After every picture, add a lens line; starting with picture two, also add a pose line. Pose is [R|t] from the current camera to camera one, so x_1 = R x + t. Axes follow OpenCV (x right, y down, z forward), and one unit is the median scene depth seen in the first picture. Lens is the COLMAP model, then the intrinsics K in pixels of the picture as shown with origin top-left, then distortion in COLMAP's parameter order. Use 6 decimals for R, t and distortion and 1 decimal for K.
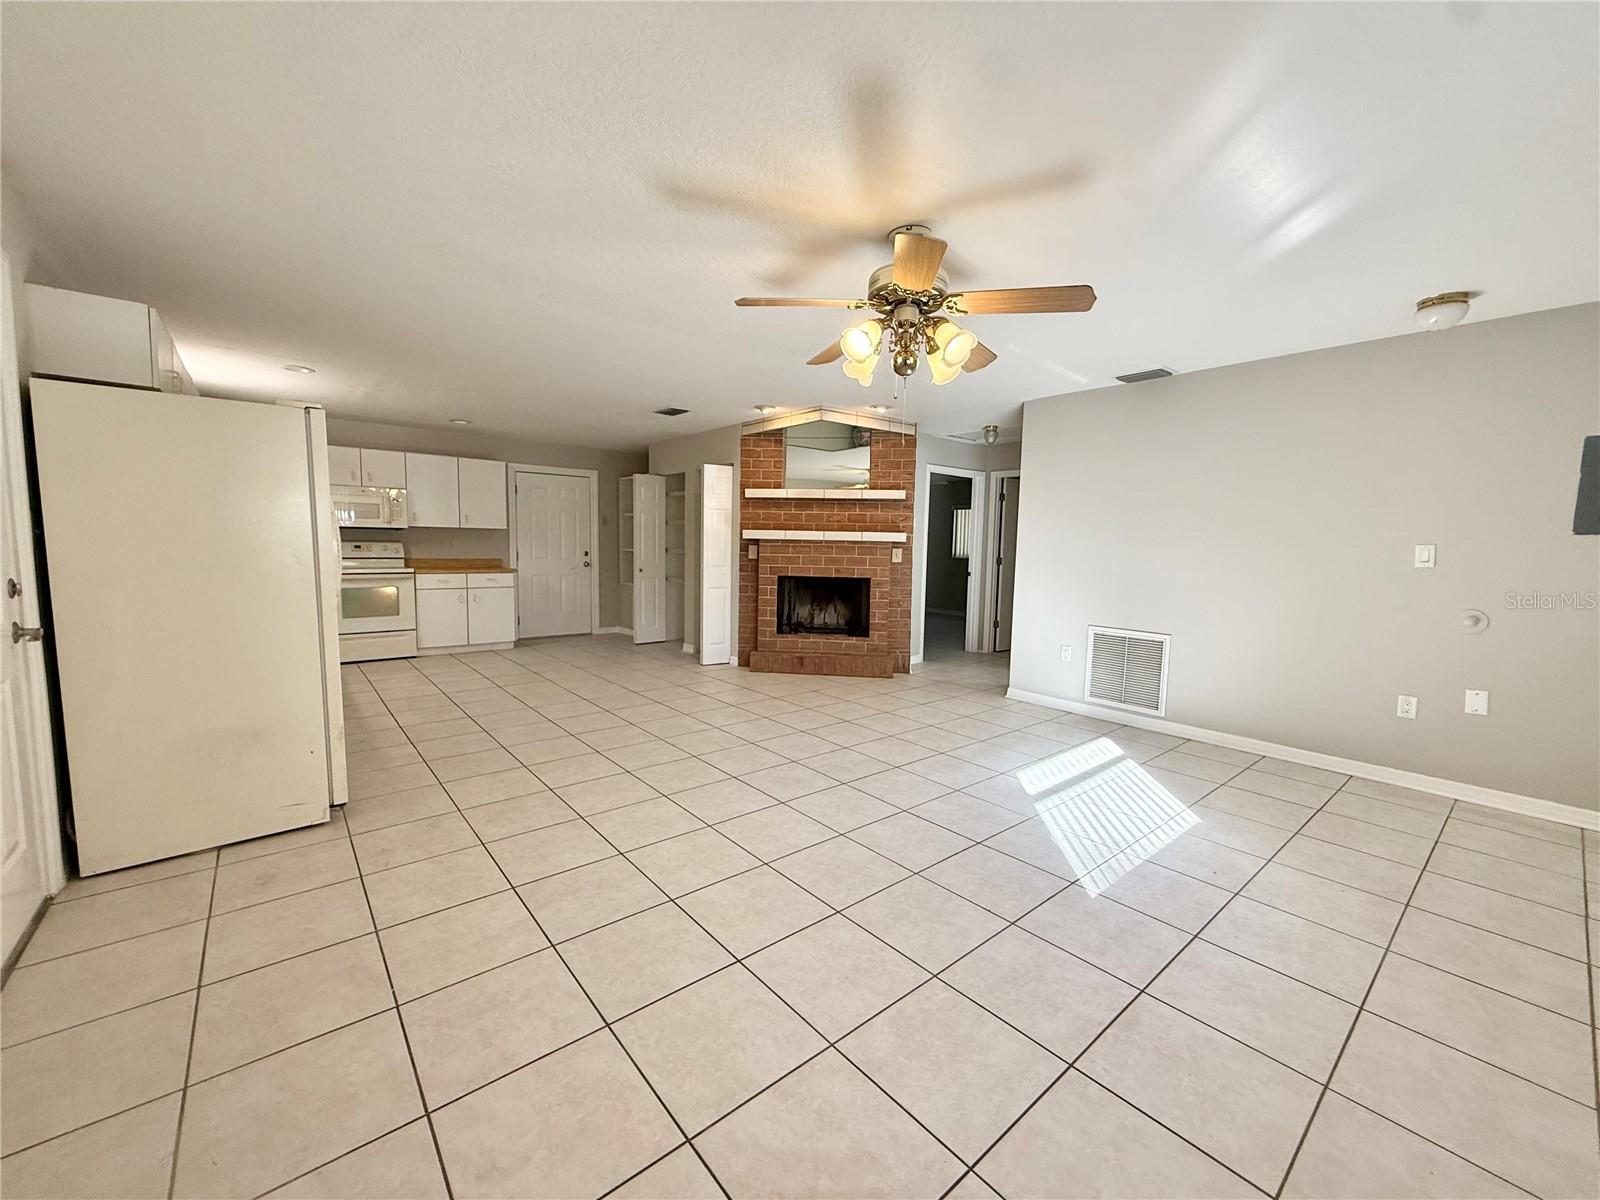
lens RADIAL K [[641.5, 0, 803.0], [0, 641.5, 597.4], [0, 0, 1]] dist [0.005605, -0.000802]
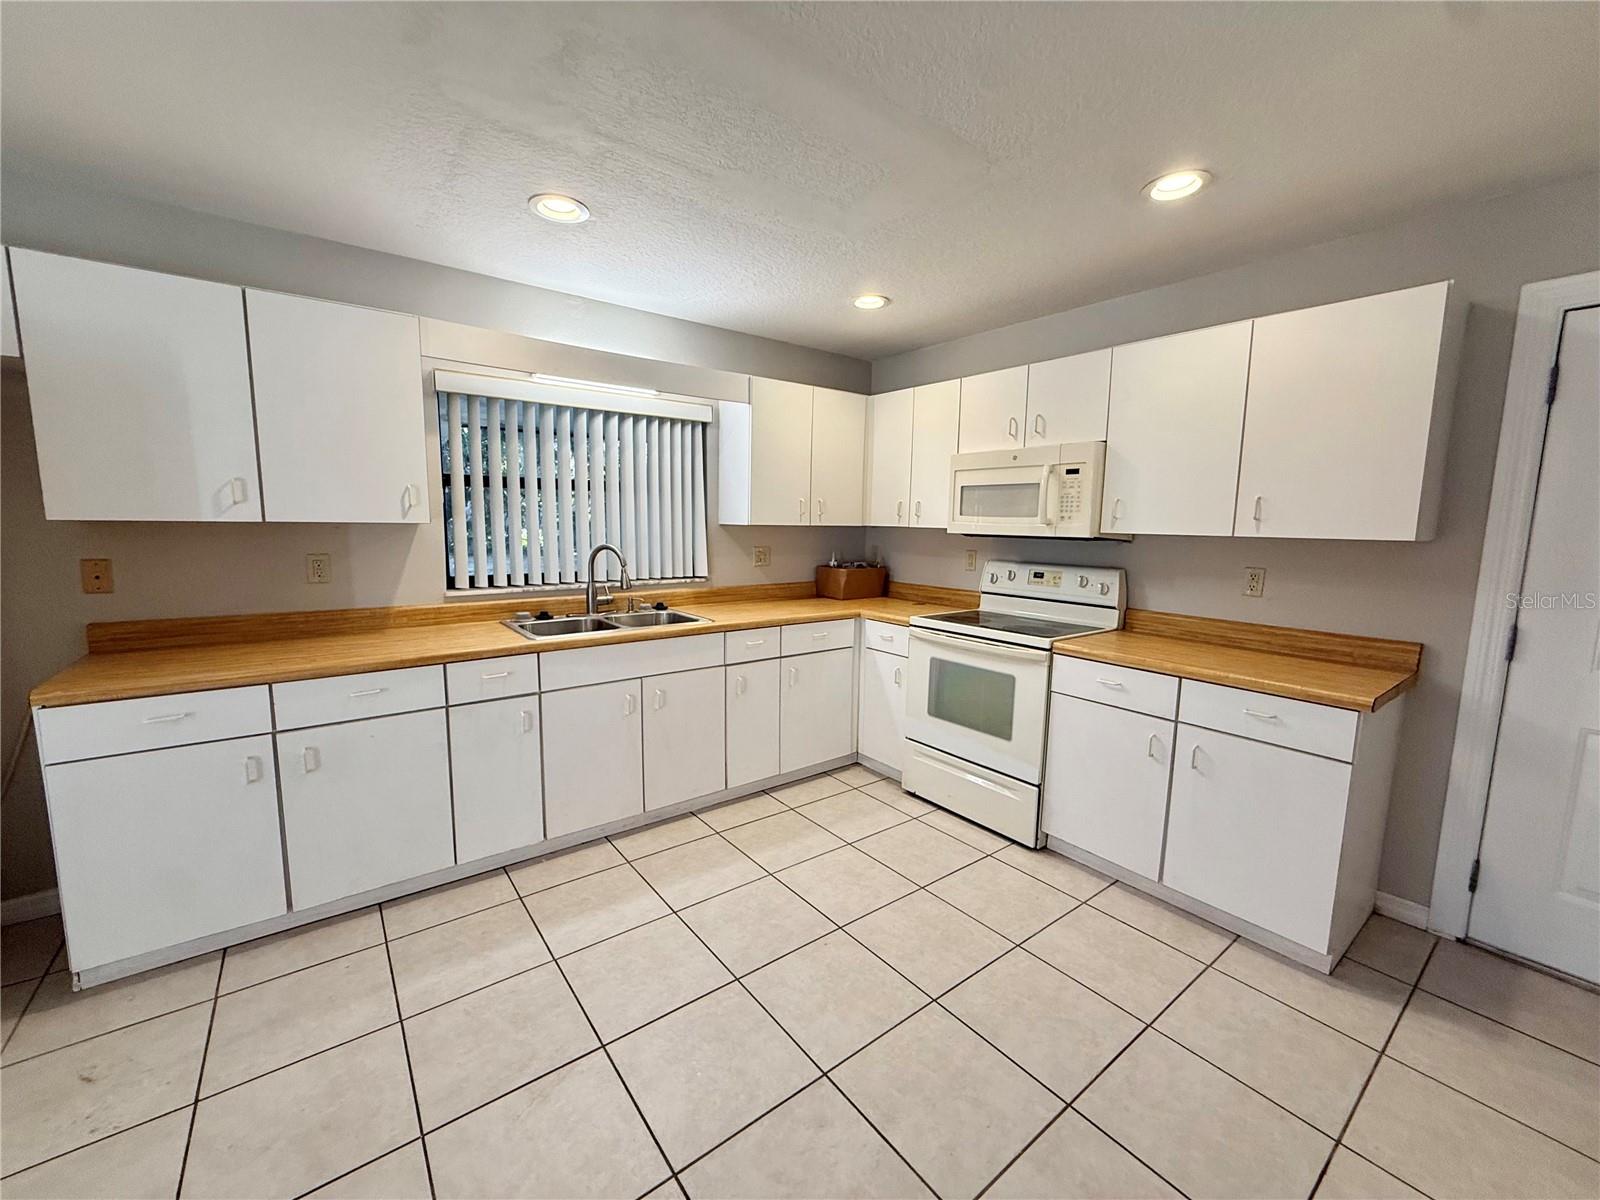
lens RADIAL K [[641.5, 0, 798.8], [0, 641.5, 600.6], [0, 0, 1]] dist [0.005605, -0.000802]
pose [[-0.036496, 0.104623, -0.993842, -0.209641], [-0.107775, 0.988292, 0.107997, -0.095205], [0.993505, 0.111053, -0.024793, 0.860381]]
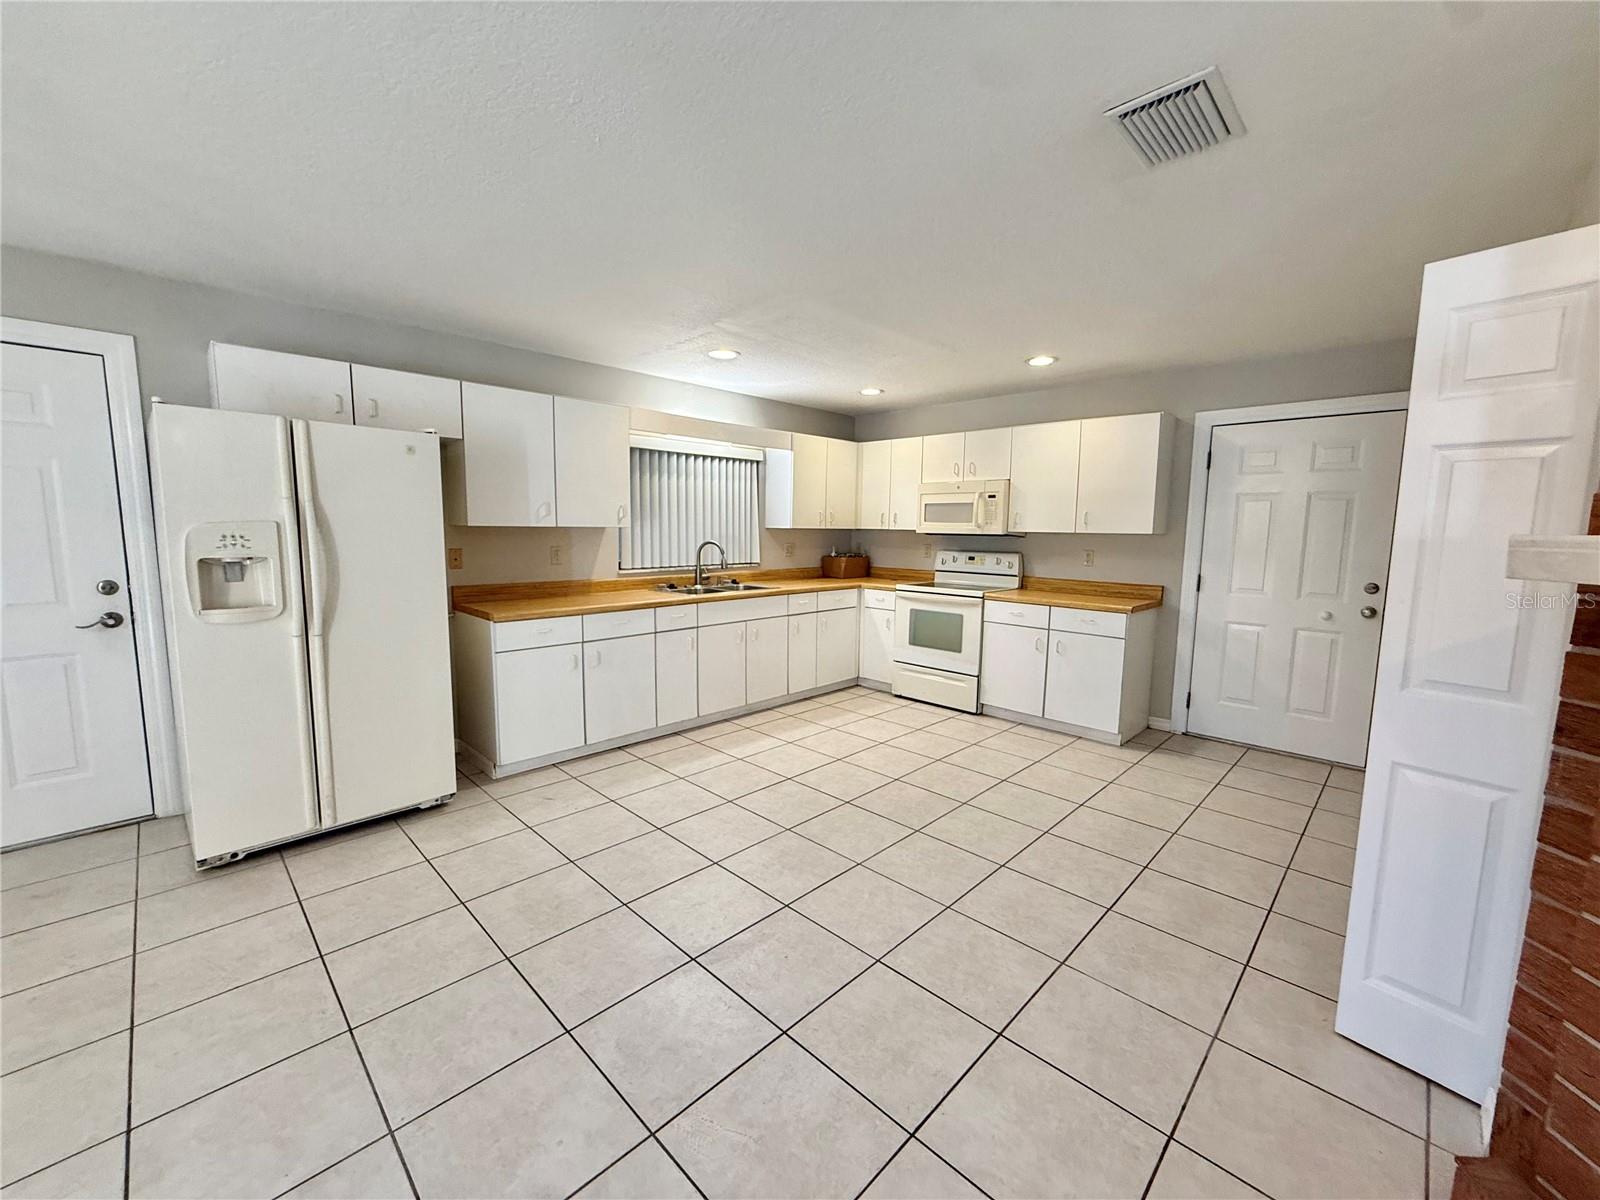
lens RADIAL K [[641.5, 0, 801.8], [0, 641.5, 600.4], [0, 0, 1]] dist [0.005605, -0.000802]
pose [[0.103206, 0.095127, -0.990101, 0.070746], [-0.101298, 0.991246, 0.084678, -0.075104], [0.989488, 0.091556, 0.111938, 0.732973]]
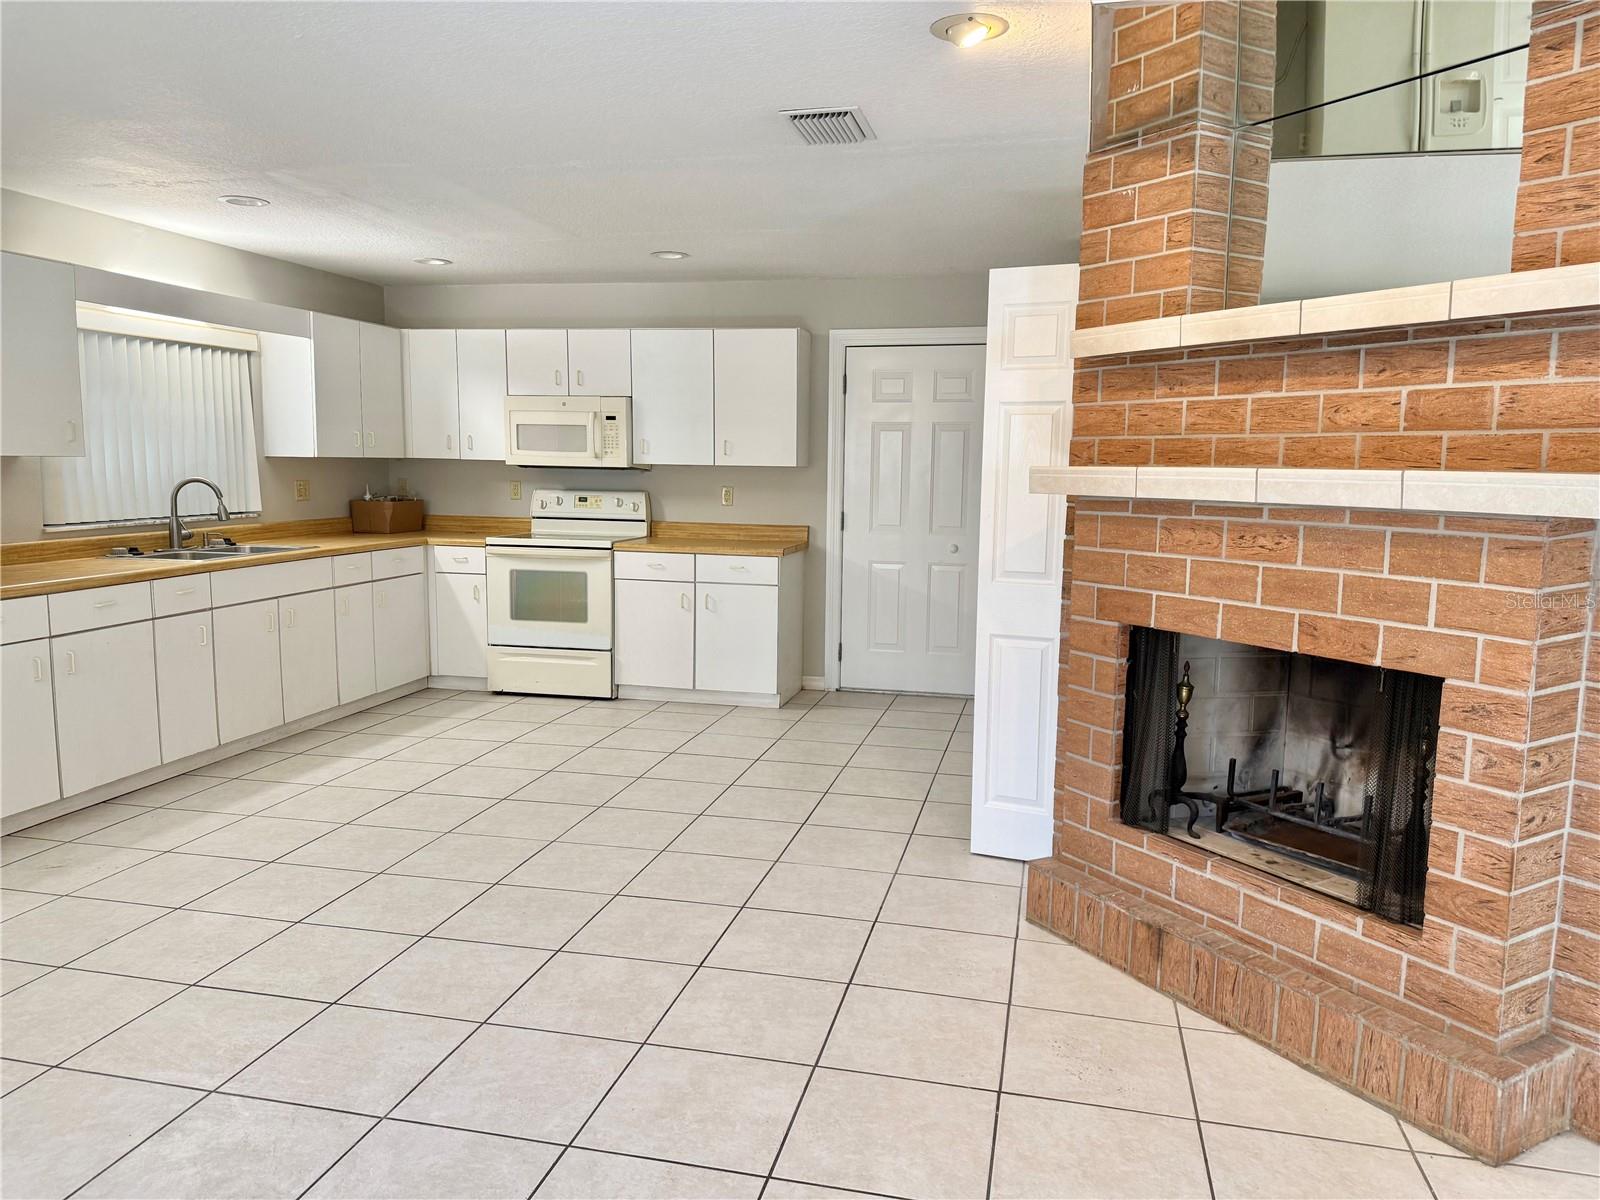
lens RADIAL K [[1121.2, 0, 810.4], [0, 1121.2, 605.9], [0, 0, 1]] dist [0.066929, -0.009583]
pose [[0.609787, 0.090745, -0.787353, 0.263450], [-0.073767, 0.995610, 0.057616, -0.057726], [0.789125, 0.022947, 0.613804, 0.550547]]
